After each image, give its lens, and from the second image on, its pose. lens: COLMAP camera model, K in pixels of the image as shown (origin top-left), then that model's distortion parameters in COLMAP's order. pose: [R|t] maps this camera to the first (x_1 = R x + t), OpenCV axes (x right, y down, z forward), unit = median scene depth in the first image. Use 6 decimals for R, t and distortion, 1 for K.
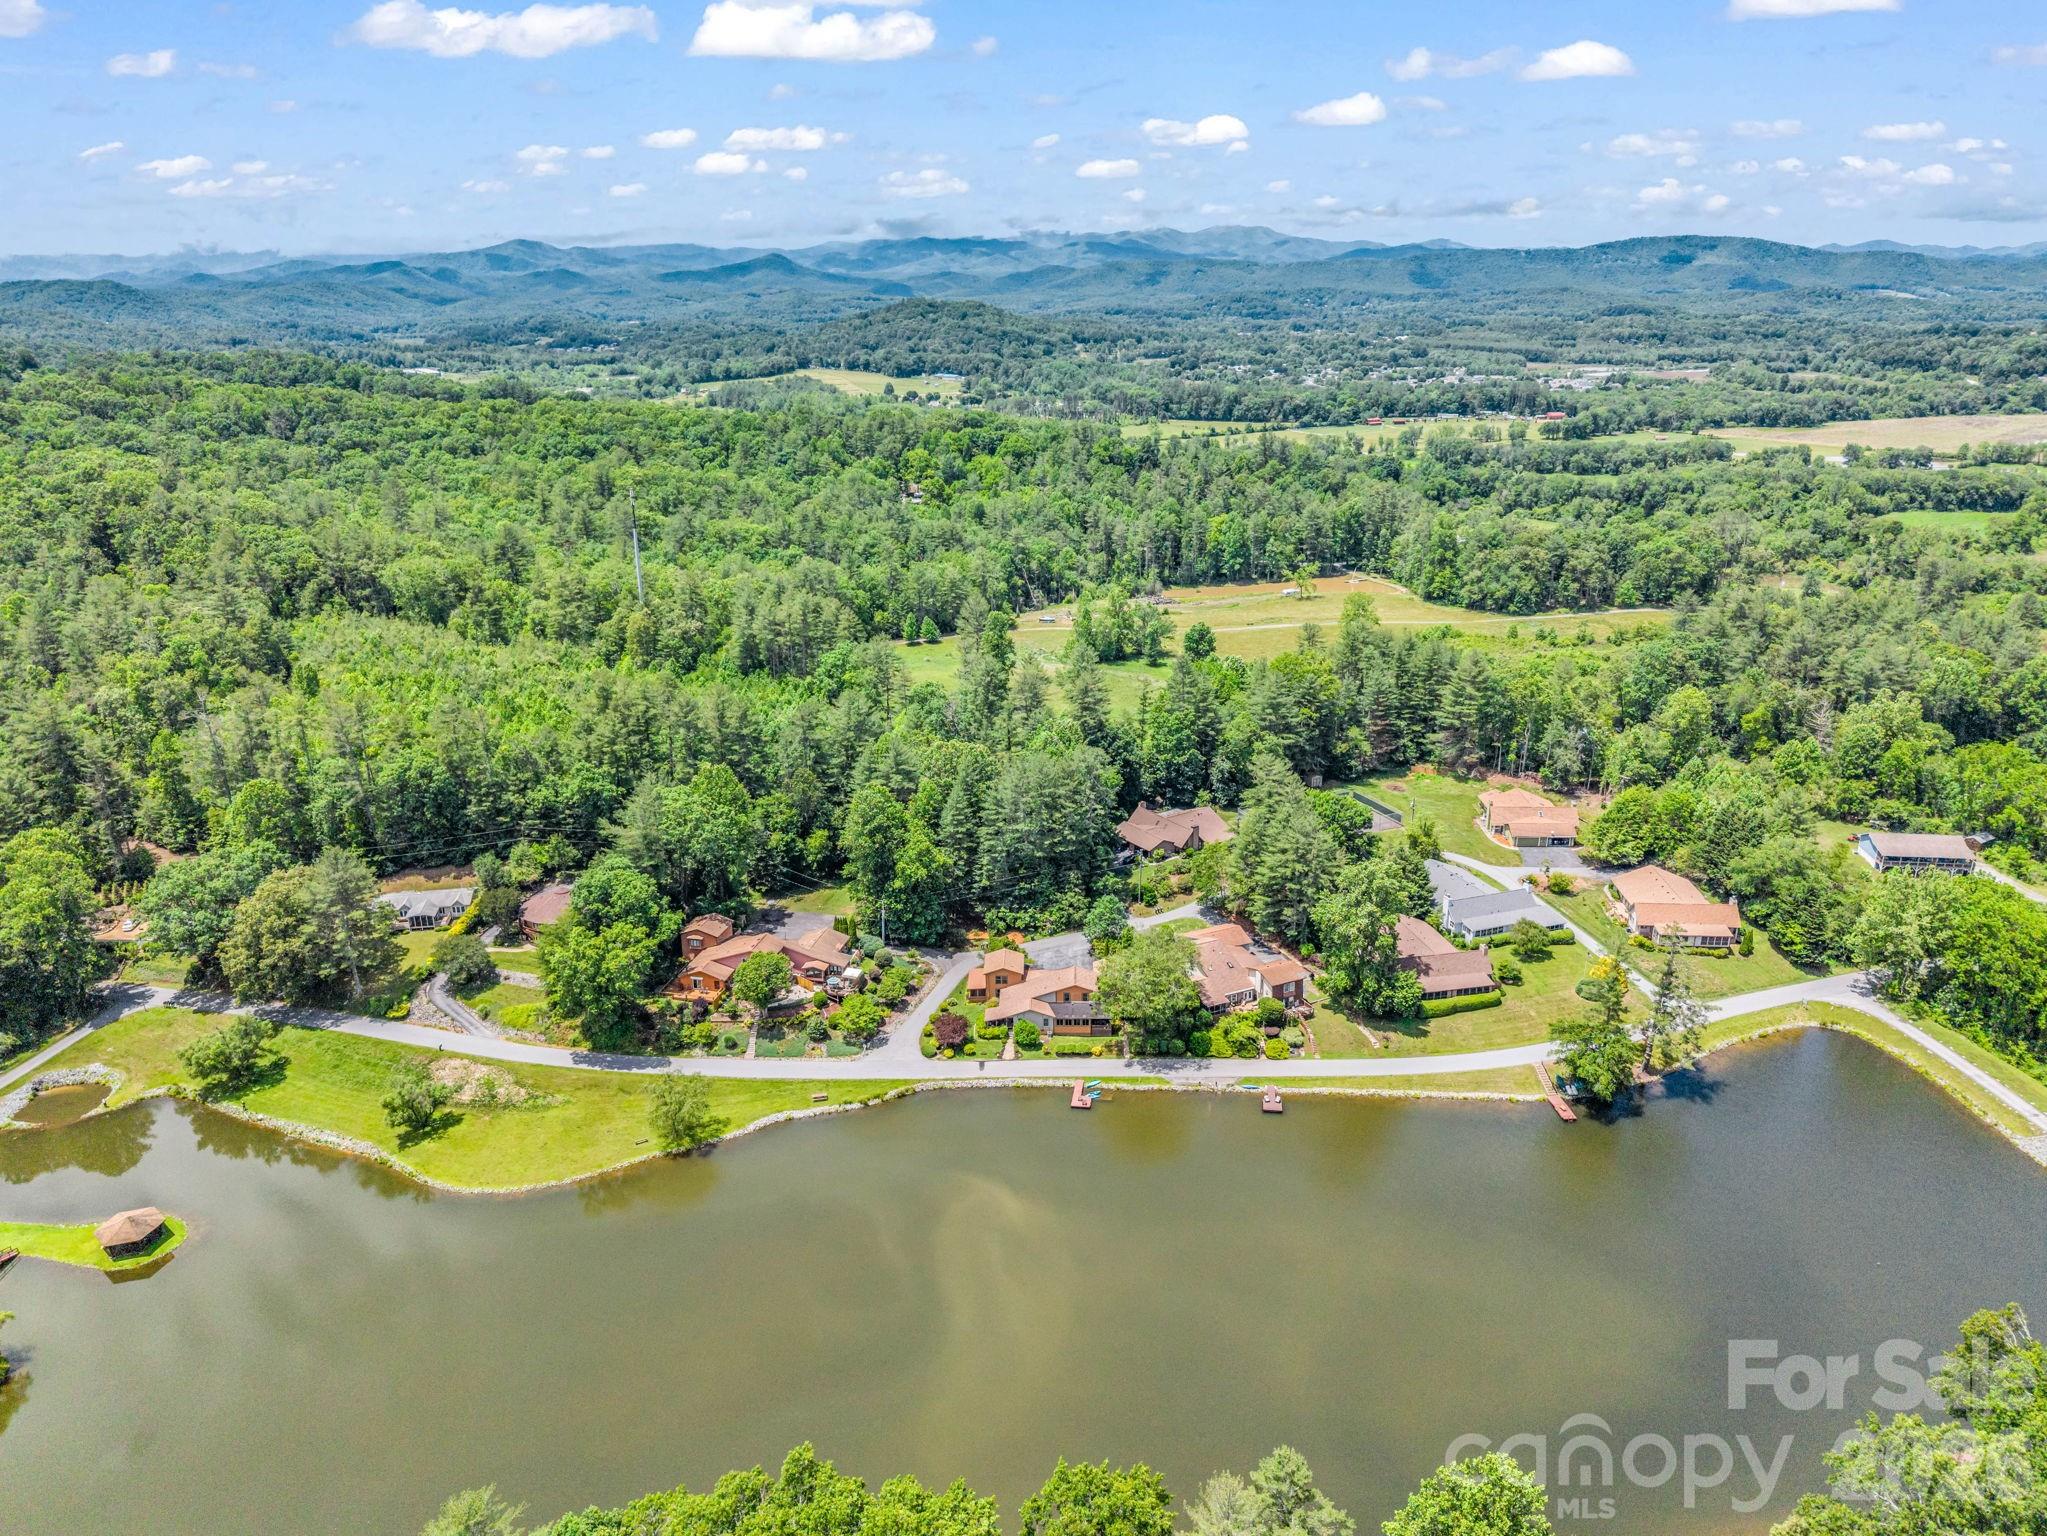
lens RADIAL K [[1061.8, 0, 1008.5], [0, 1061.8, 752.5], [0, 0, 1]] dist [-0.013878, -0.000763]
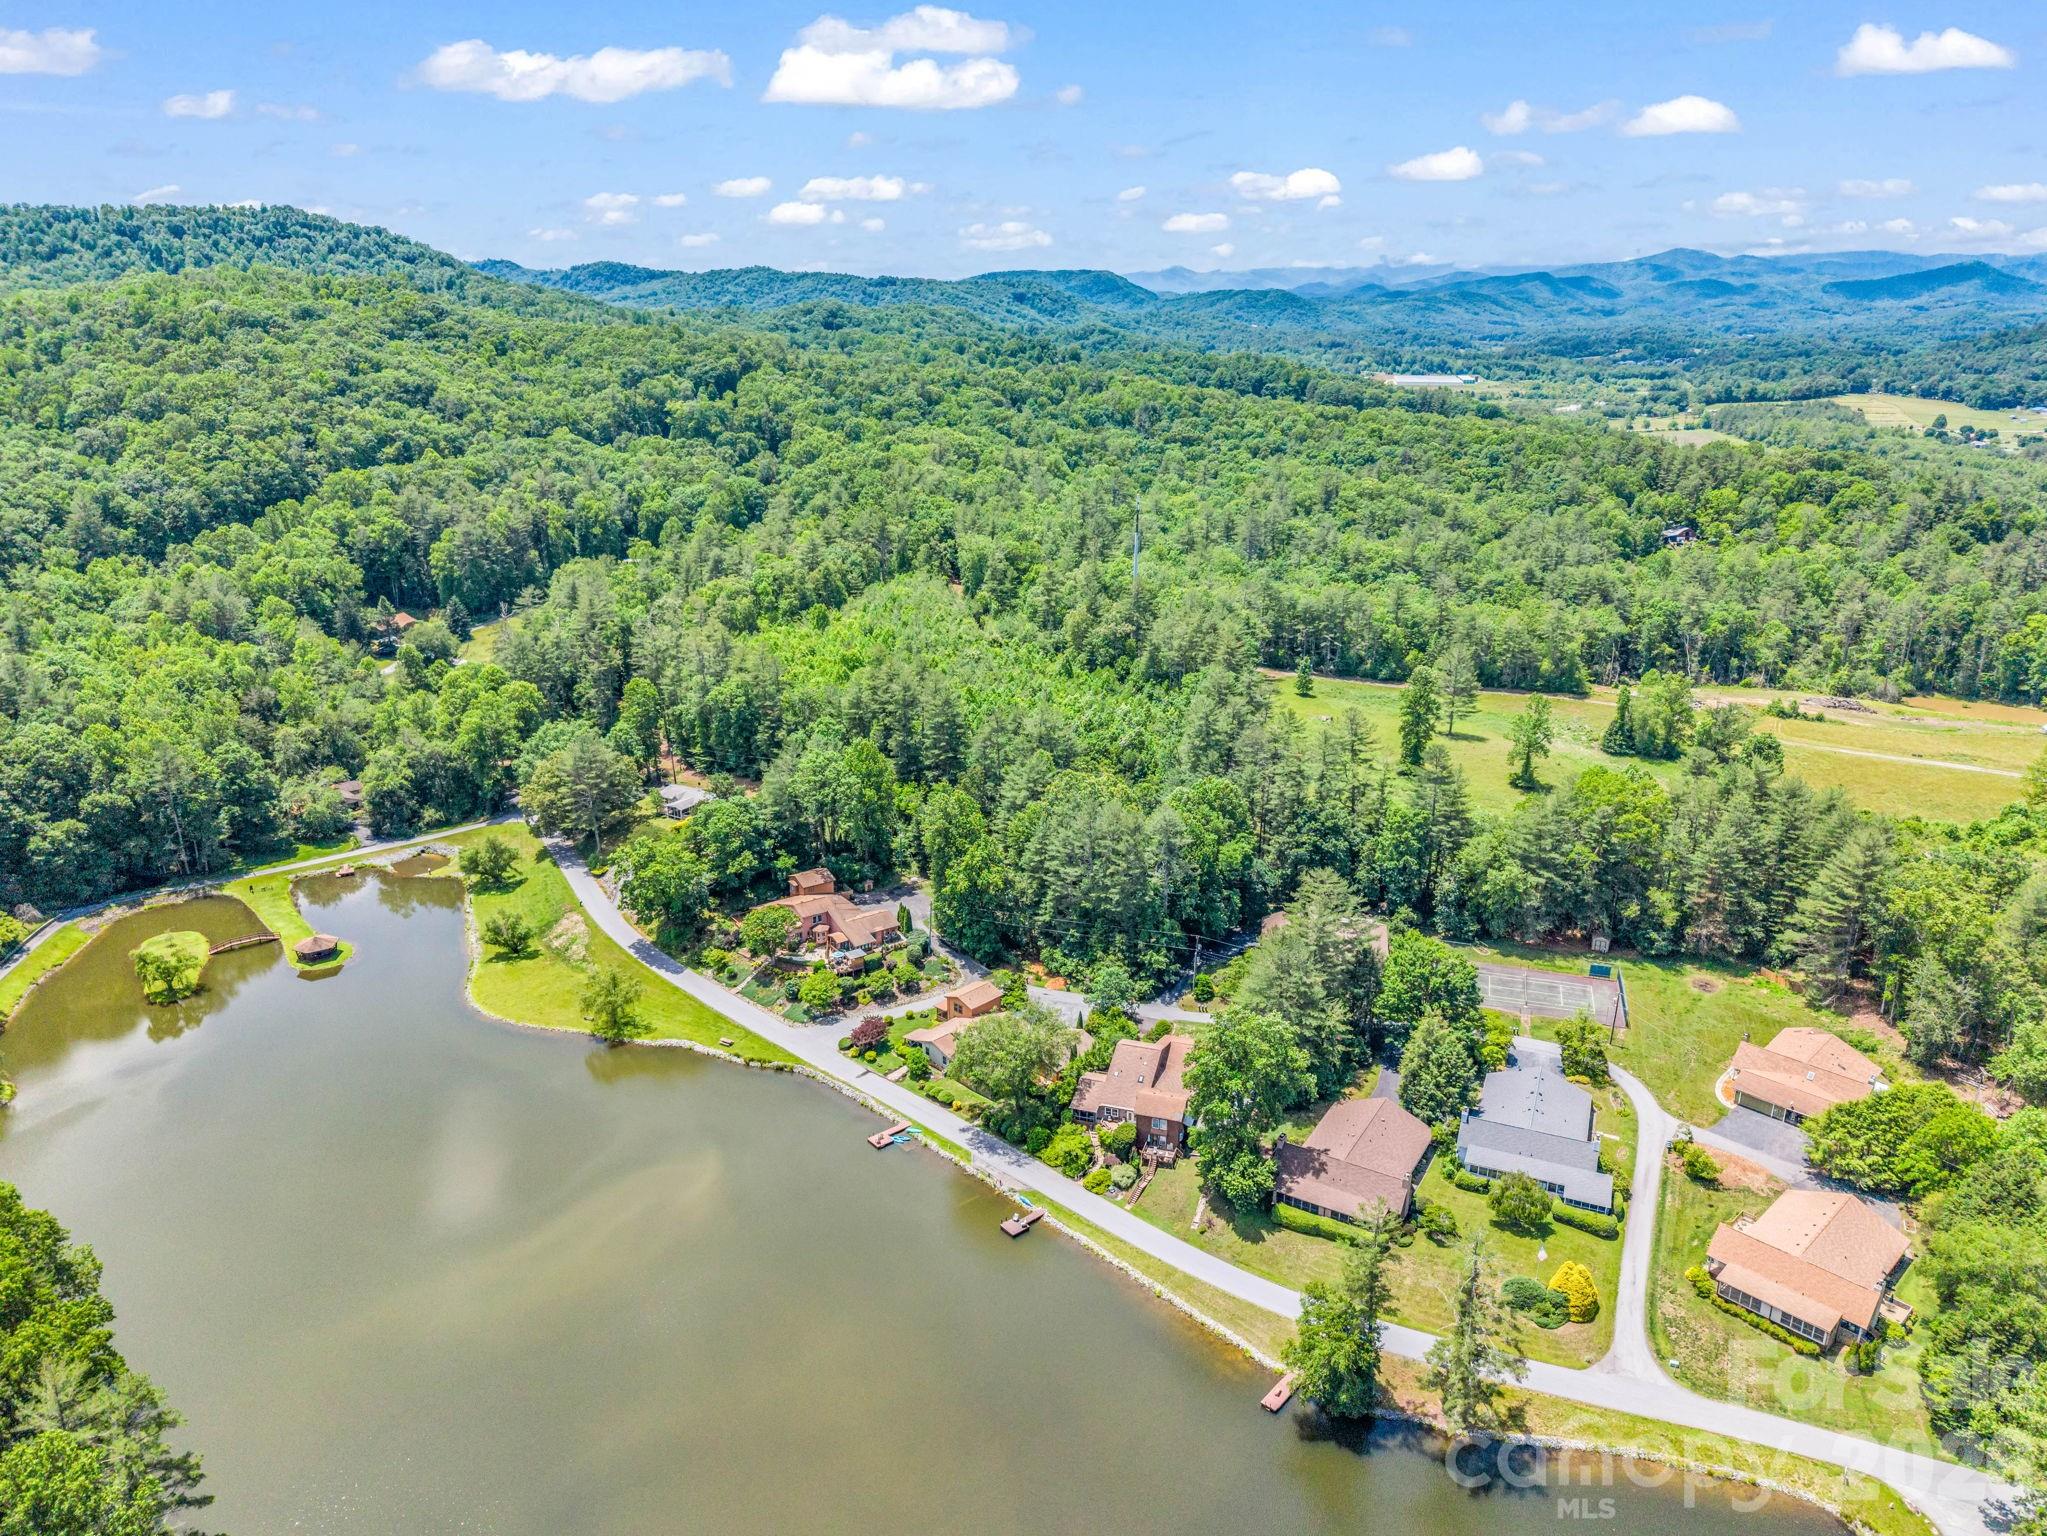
lens RADIAL K [[1061.8, 0, 1008.5], [0, 1061.8, 752.5], [0, 0, 1]] dist [-0.013878, -0.000763]
pose [[0.822975, 0.222723, -0.522596, 0.565884], [-0.229087, 0.971937, 0.053465, -0.093763], [0.519838, 0.075719, 0.850903, 0.184144]]
